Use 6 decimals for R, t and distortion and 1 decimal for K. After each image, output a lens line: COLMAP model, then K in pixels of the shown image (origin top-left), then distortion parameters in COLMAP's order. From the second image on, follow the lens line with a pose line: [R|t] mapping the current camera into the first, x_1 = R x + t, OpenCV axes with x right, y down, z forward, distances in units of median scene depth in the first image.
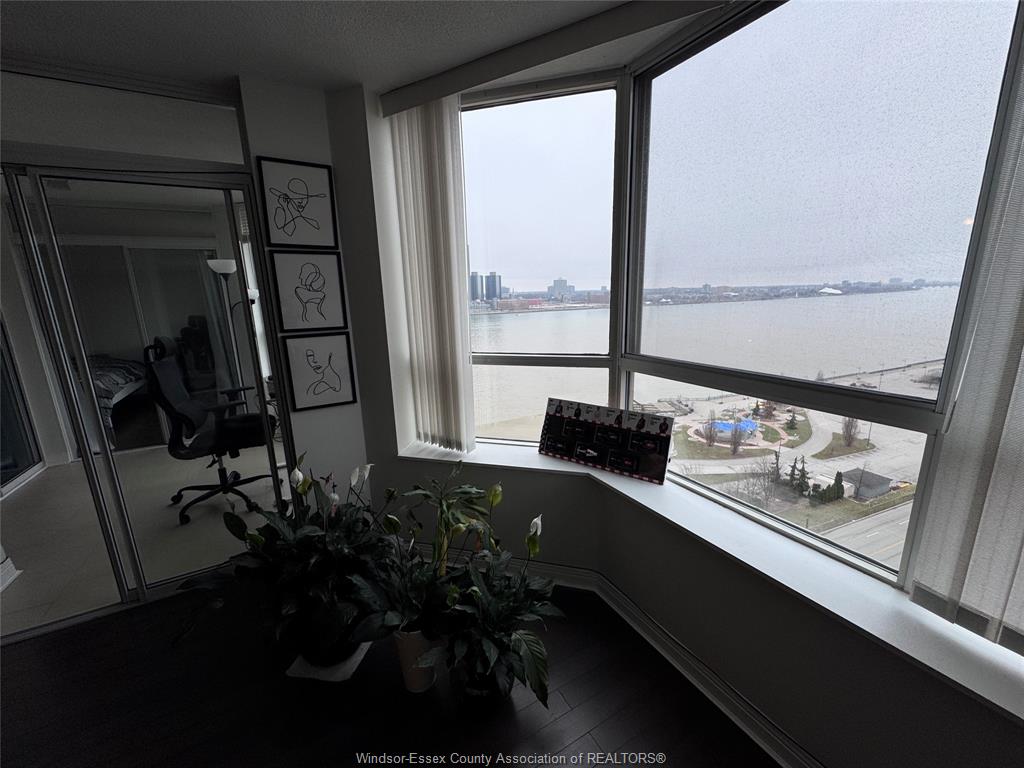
lens RADIAL K [[407.2, 0, 512.5], [0, 407.2, 383.3], [0, 0, 1]] dist [-0.003435, 0.000161]
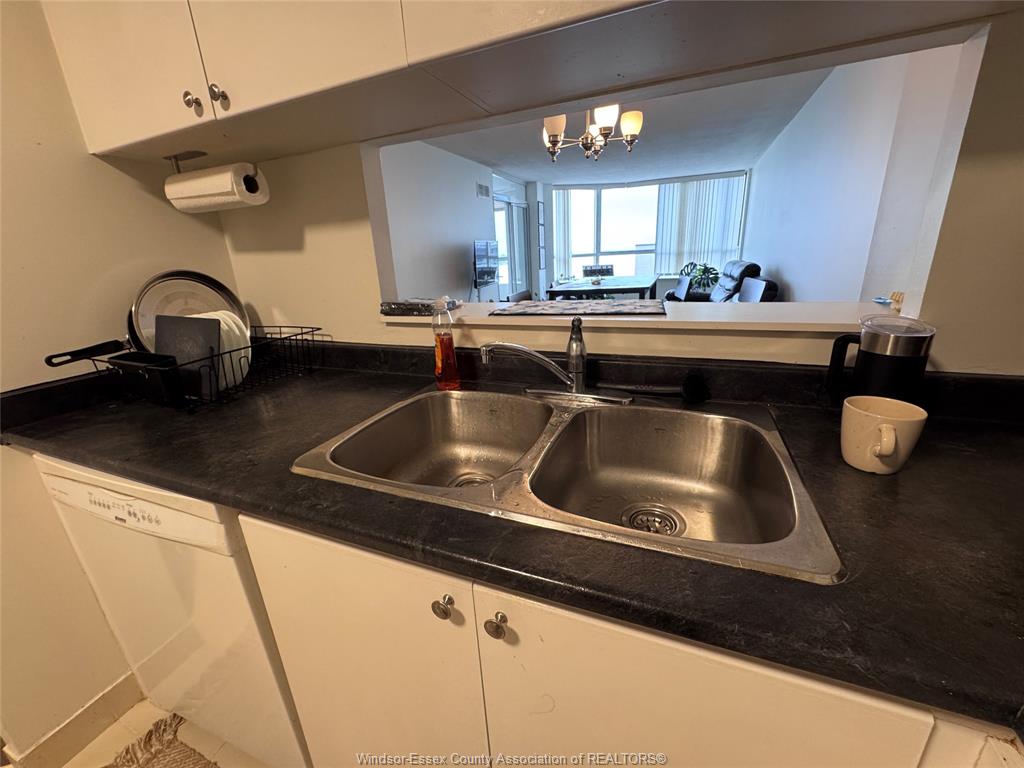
lens RADIAL K [[407.2, 0, 512.7], [0, 407.2, 382.1], [0, 0, 1]] dist [-0.003435, 0.000161]
pose [[0.788069, -0.198972, 0.582544, -3.122575], [0.164093, 0.979982, 0.112733, 0.619272], [-0.593314, 0.006750, 0.804943, -1.842742]]
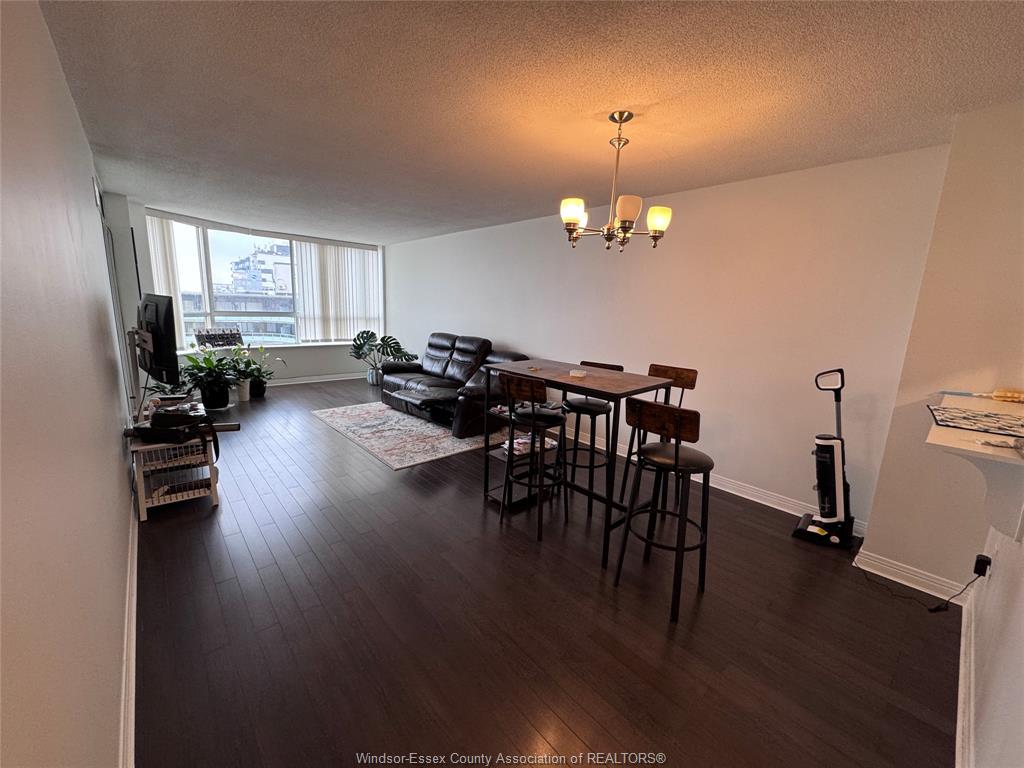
lens RADIAL K [[407.2, 0, 516.3], [0, 407.2, 379.4], [0, 0, 1]] dist [-0.003435, 0.000161]
pose [[-0.225896, -0.155439, 0.961670, -3.225625], [0.182802, 0.962887, 0.198576, 0.228887], [-0.956846, 0.220653, -0.189098, -0.486793]]
